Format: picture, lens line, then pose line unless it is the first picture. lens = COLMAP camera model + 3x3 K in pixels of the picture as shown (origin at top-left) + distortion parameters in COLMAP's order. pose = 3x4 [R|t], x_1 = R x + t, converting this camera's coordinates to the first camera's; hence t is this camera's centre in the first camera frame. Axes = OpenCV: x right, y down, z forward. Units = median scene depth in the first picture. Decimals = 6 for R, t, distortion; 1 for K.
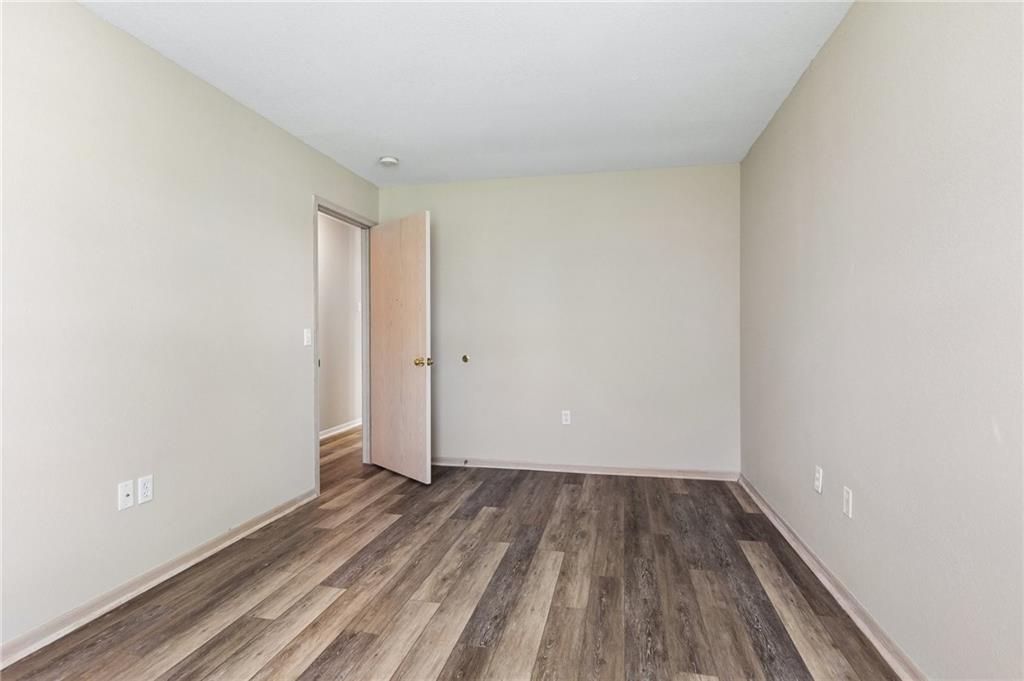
lens RADIAL K [[510.0, 0, 503.3], [0, 510.0, 340.3], [0, 0, 1]] dist [-0.003901, -0.000307]
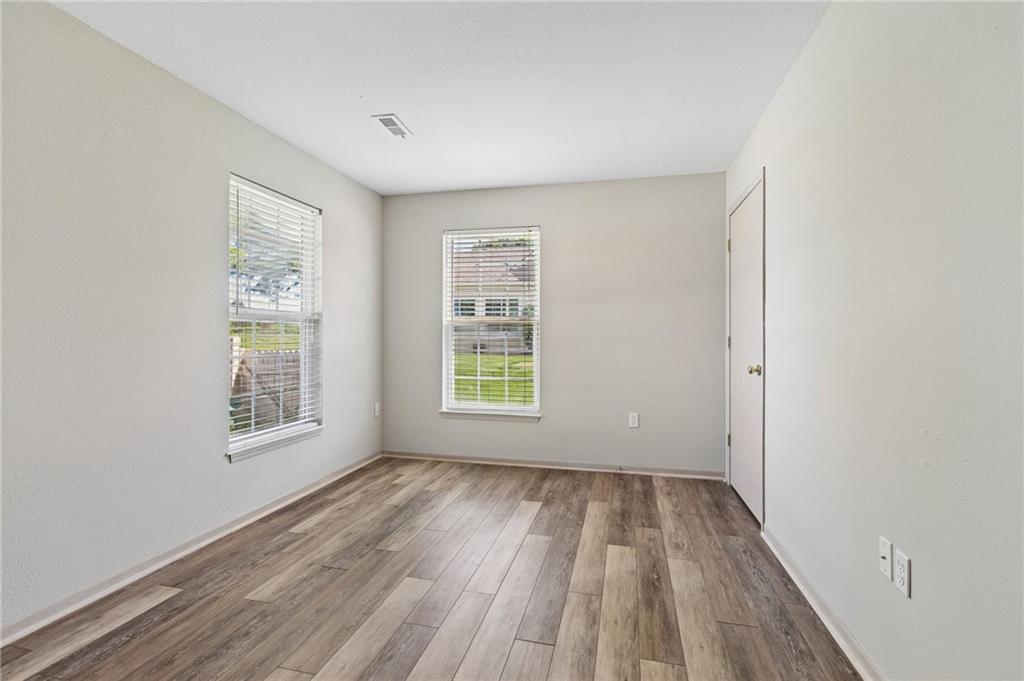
lens RADIAL K [[487.6, 0, 512.0], [0, 487.6, 340.5], [0, 0, 1]] dist [-0.000086, -0.000120]
pose [[-0.999985, -0.000181, 0.005434, -0.247591], [-0.000082, 0.999834, 0.018195, -0.020784], [-0.005437, 0.018194, -0.999820, 1.983341]]
